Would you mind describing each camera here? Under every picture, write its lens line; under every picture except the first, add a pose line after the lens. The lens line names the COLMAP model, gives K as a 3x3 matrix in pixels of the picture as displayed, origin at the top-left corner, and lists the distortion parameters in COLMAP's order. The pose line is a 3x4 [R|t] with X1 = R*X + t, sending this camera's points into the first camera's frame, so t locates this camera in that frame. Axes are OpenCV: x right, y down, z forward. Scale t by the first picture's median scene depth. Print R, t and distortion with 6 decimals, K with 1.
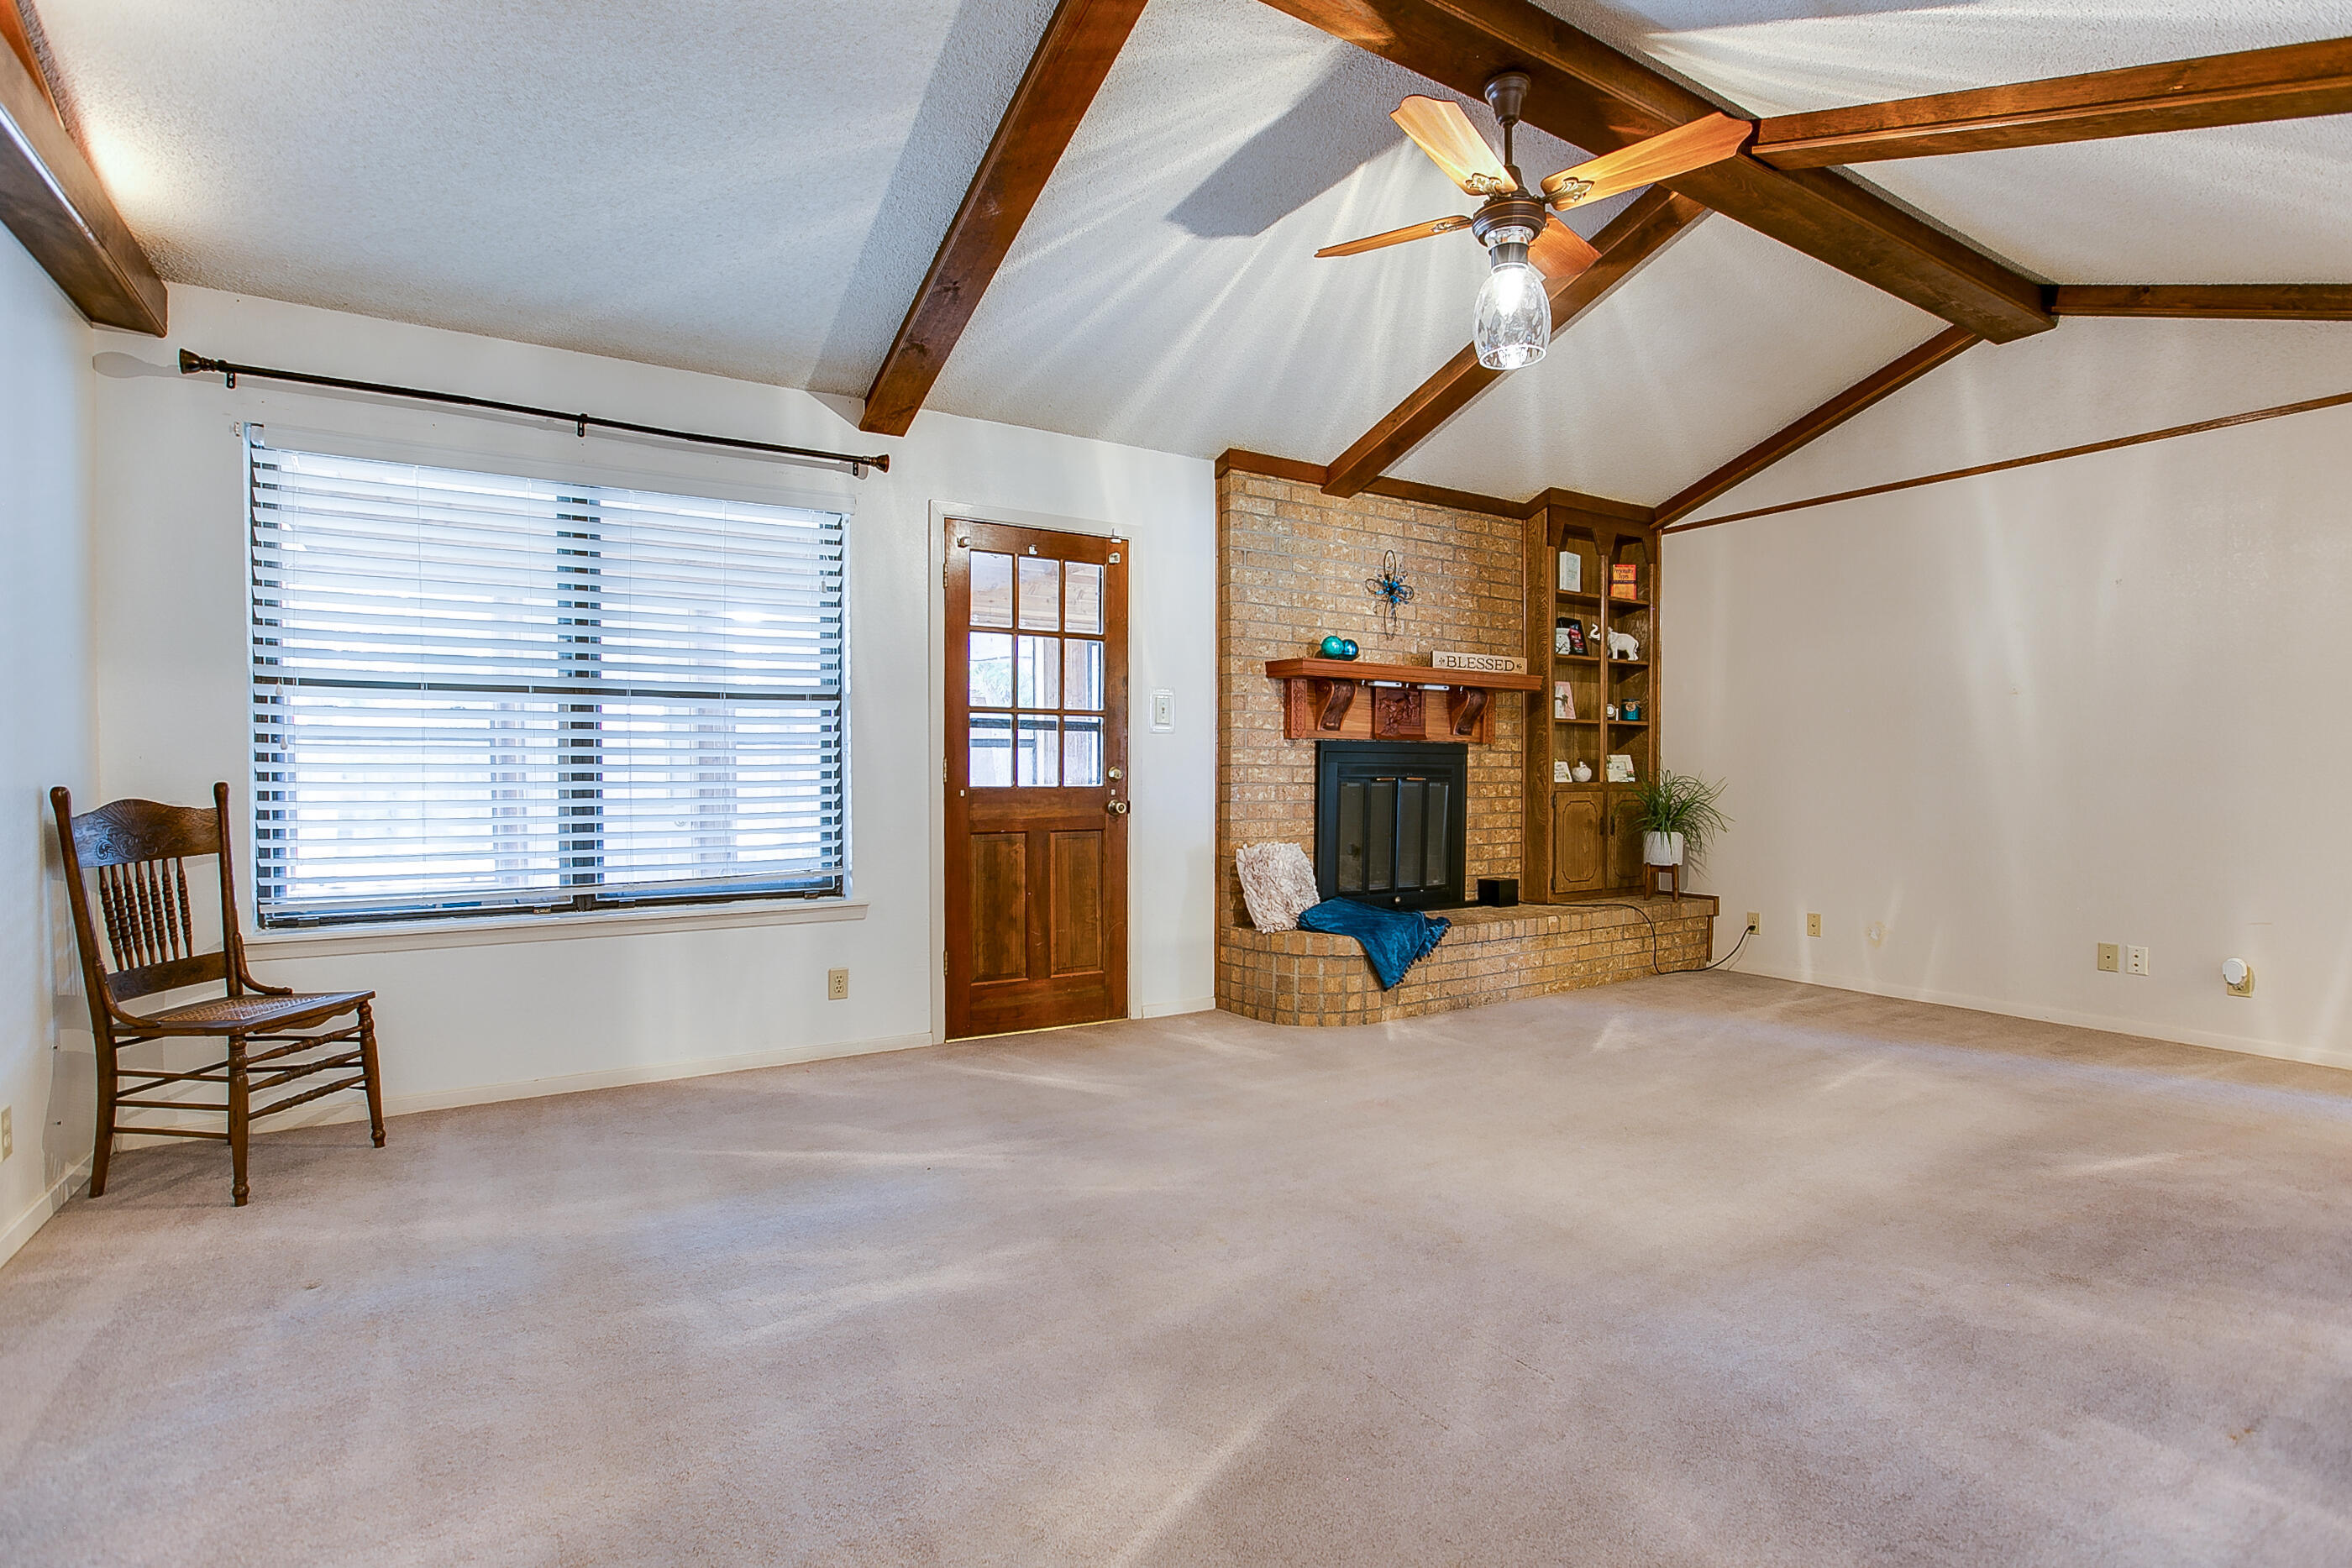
lens RADIAL K [[1125.1, 0, 1172.1], [0, 1125.1, 818.2], [0, 0, 1]] dist [-0.054284, 0.000389]
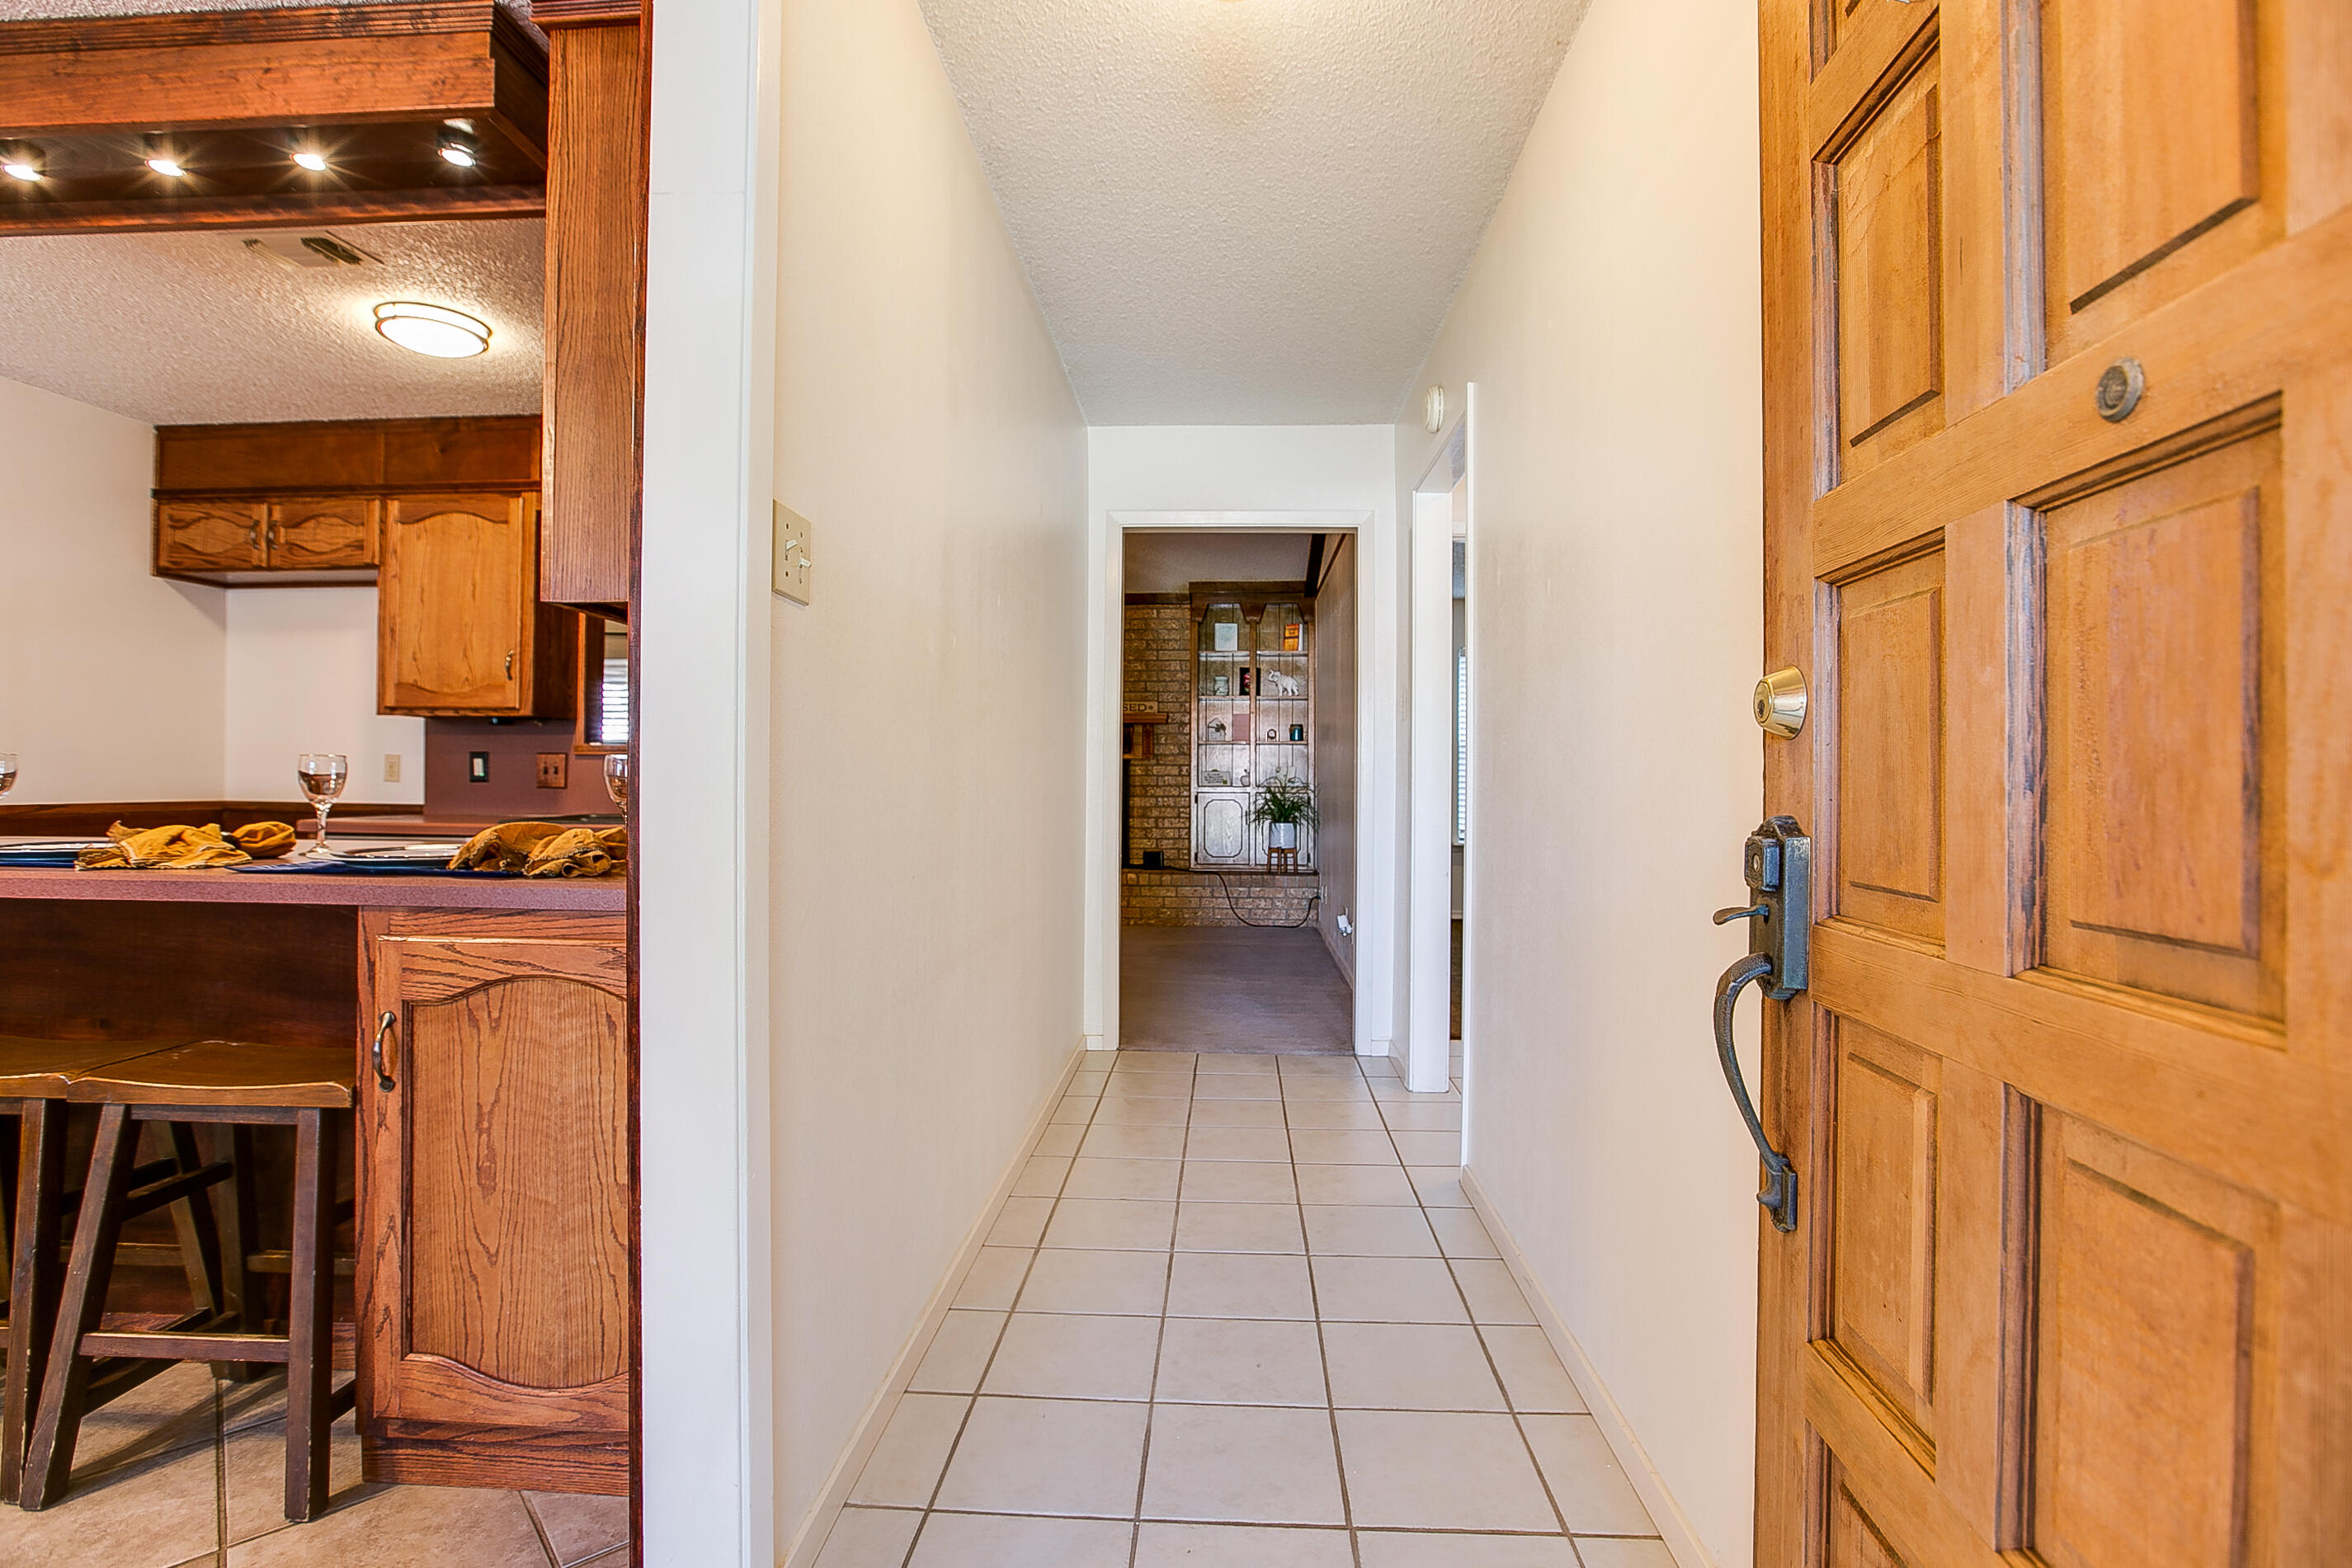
lens RADIAL K [[1097.2, 0, 1176.0], [0, 1097.2, 784.0], [0, 0, 1]] dist [-0.047060, 0.013798]
pose [[0.819650, 0.005927, -0.572834, 1.301528], [-0.029096, 0.999087, -0.031294, 0.011310], [0.572125, 0.042318, 0.819074, -0.201055]]
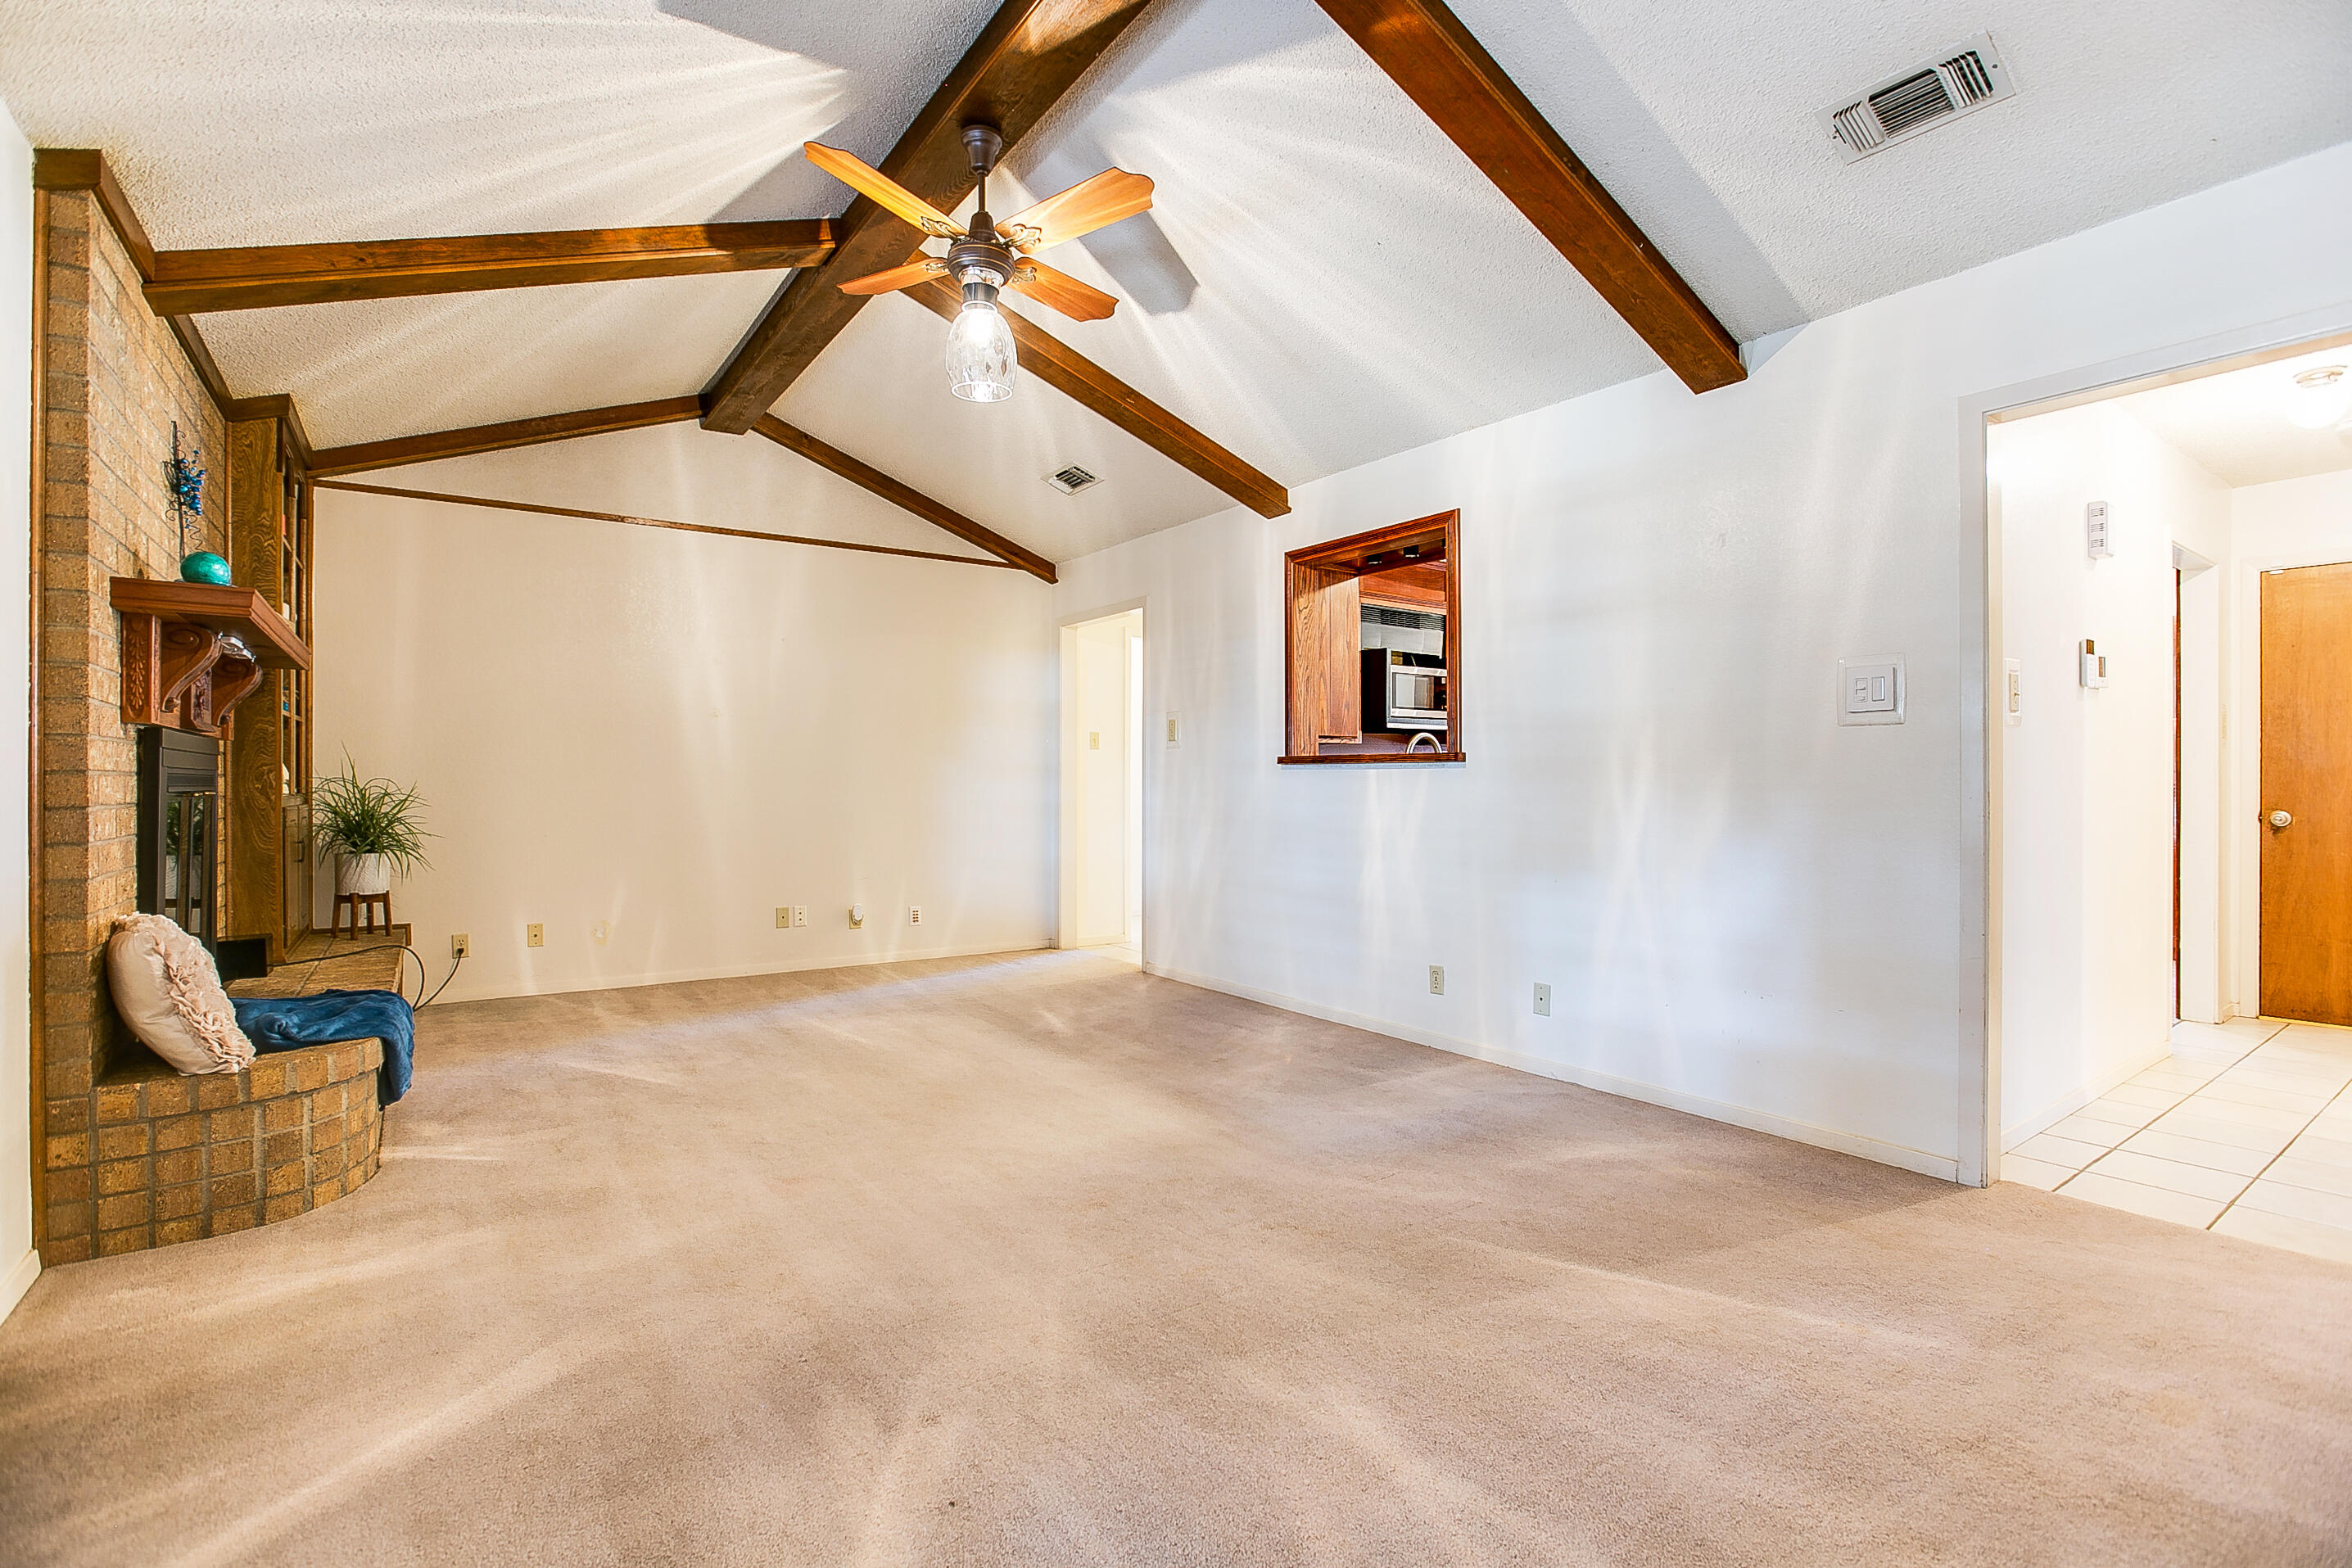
lens RADIAL K [[1073.4, 0, 1176.0], [0, 1073.4, 784.0], [0, 0, 1]] dist [-0.028218, 0.000350]
pose [[-0.056485, -0.005392, 0.998389, -0.433598], [0.041659, 0.999102, 0.007753, -0.023434], [-0.997534, 0.042030, -0.056210, 0.526680]]
